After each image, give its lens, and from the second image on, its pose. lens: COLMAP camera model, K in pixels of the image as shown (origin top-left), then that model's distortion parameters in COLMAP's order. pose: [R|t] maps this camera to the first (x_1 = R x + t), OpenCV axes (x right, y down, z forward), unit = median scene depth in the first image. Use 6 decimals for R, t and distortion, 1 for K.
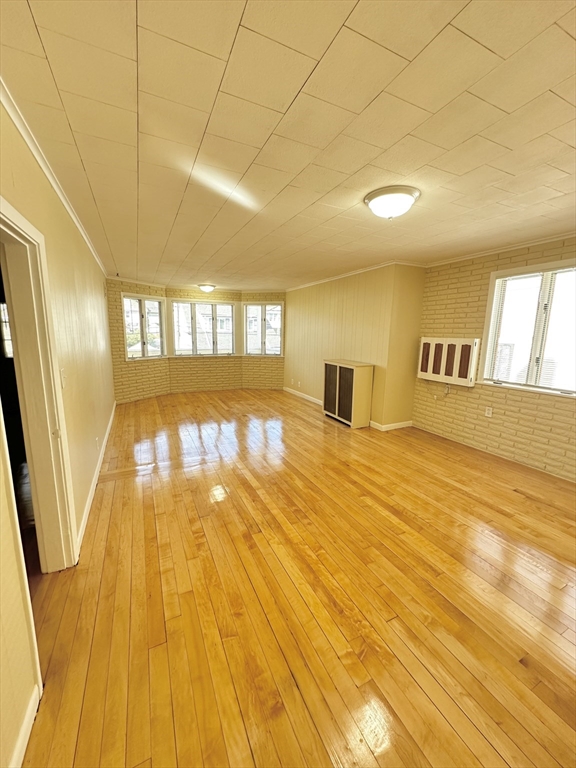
lens RADIAL K [[306.4, 0, 288.2], [0, 306.4, 383.8], [0, 0, 1]] dist [-0.002397, 0.000746]
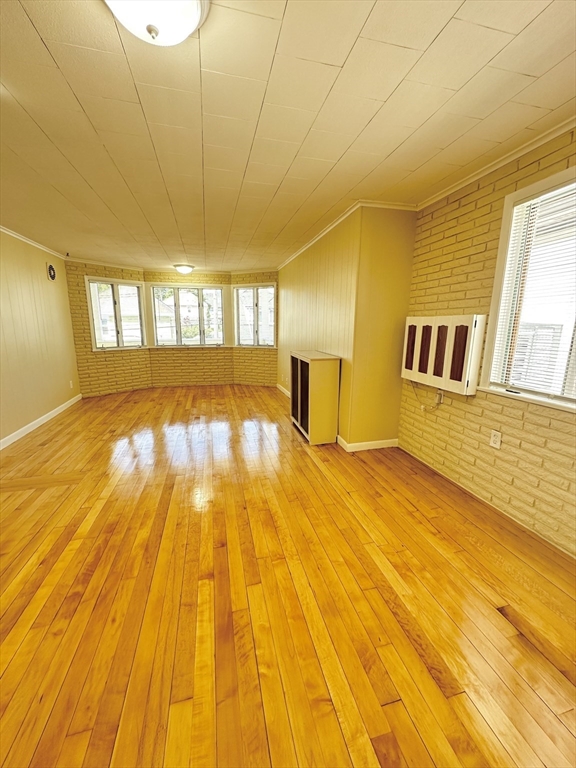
lens RADIAL K [[306.4, 0, 288.5], [0, 306.4, 384.3], [0, 0, 1]] dist [-0.002397, 0.000746]
pose [[0.979992, 0.028563, -0.196974, 0.320053], [-0.024415, 0.999427, 0.023453, -0.015322], [0.197531, -0.018175, 0.980128, 0.293308]]
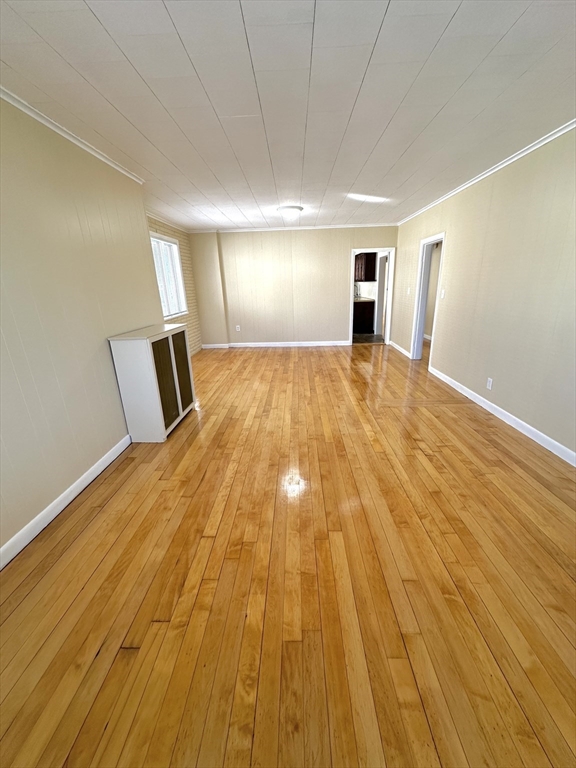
lens RADIAL K [[306.4, 0, 286.7], [0, 306.4, 386.0], [0, 0, 1]] dist [-0.002397, 0.000746]
pose [[-0.887783, -0.128778, 0.441879, -0.356321], [0.101892, 0.881250, 0.461538, -0.253586], [-0.448842, 0.454770, -0.769237, 1.571662]]
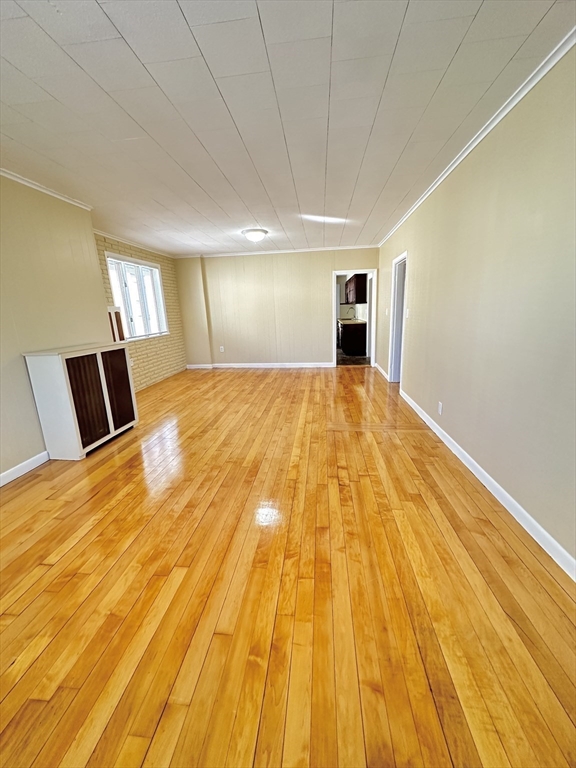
lens RADIAL K [[306.4, 0, 286.8], [0, 306.4, 385.5], [0, 0, 1]] dist [-0.002397, 0.000746]
pose [[-0.846980, -0.108127, 0.520513, -0.529160], [0.118732, 0.915893, 0.383461, -0.209715], [-0.518197, 0.386585, -0.762905, 1.445937]]
